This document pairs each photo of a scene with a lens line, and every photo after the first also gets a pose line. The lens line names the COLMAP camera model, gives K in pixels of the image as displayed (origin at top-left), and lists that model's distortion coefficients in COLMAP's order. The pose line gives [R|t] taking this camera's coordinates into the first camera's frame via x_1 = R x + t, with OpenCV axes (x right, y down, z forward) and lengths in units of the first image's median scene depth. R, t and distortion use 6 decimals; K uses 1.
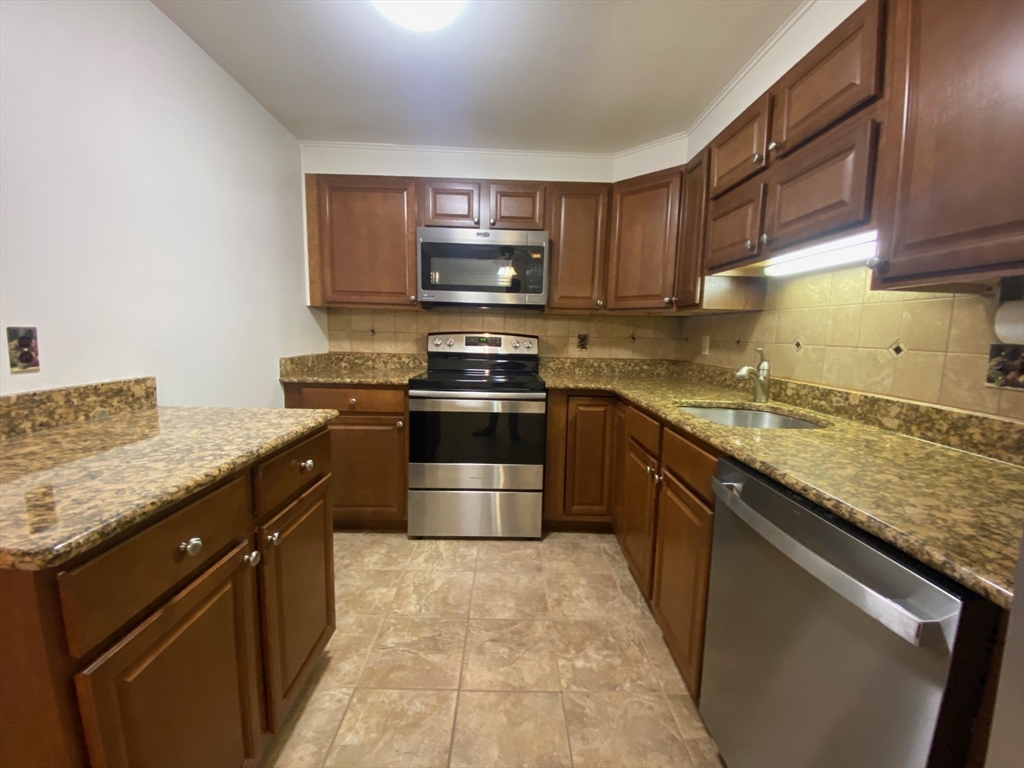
lens RADIAL K [[414.2, 0, 510.7], [0, 414.2, 382.8], [0, 0, 1]] dist [0.023008, -0.022134]
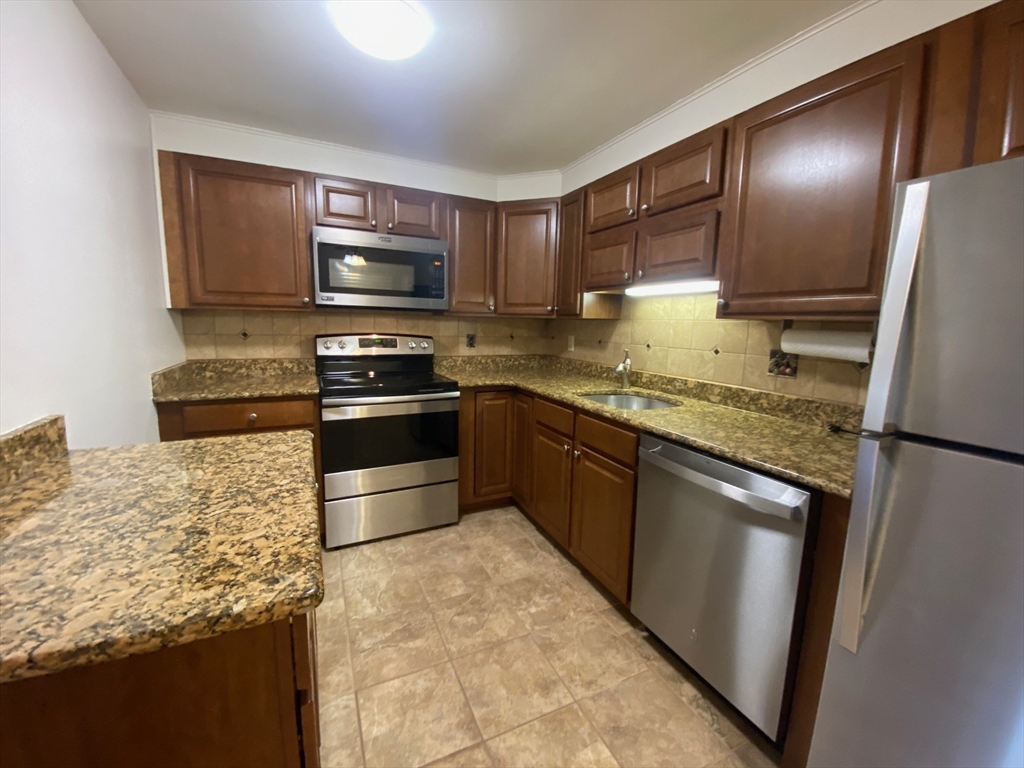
lens RADIAL K [[414.2, 0, 510.7], [0, 414.2, 382.8], [0, 0, 1]] dist [0.023008, -0.022134]
pose [[0.907273, -0.066281, 0.415287, -0.260905], [0.051250, 0.997567, 0.047250, -0.046539], [-0.417408, -0.021585, 0.908463, -0.062888]]
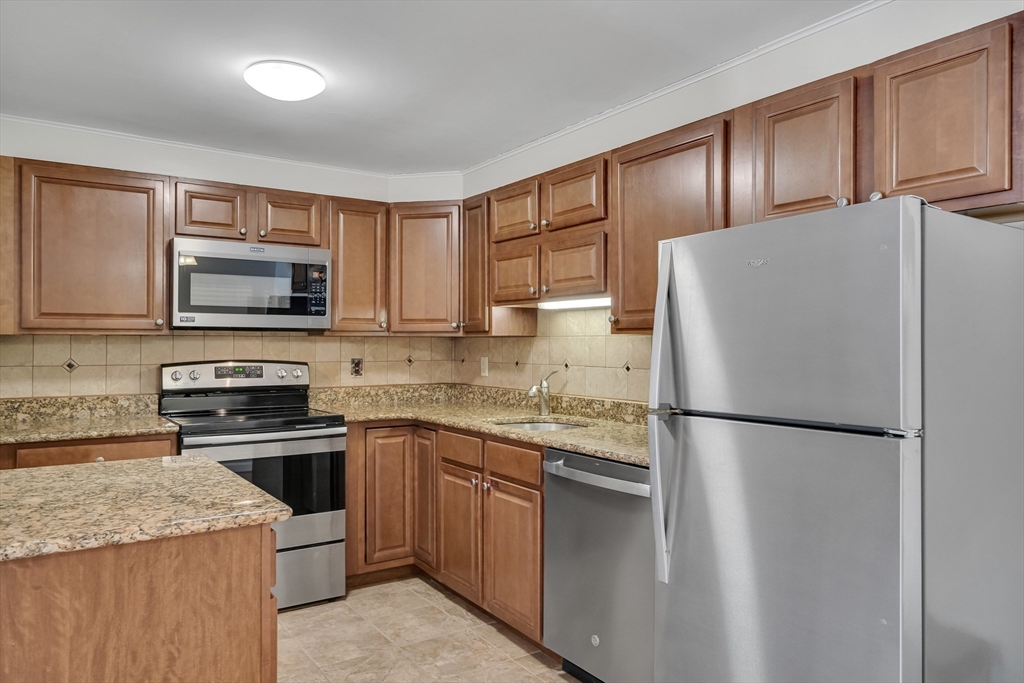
lens RADIAL K [[697.4, 0, 512.0], [0, 697.4, 341.5], [0, 0, 1]] dist [-0.043276, 0.042617]
pose [[0.836016, -0.023438, 0.548204, -0.468213], [0.086230, 0.992285, -0.089078, 0.006087], [-0.541887, 0.121743, 0.831587, -0.517437]]
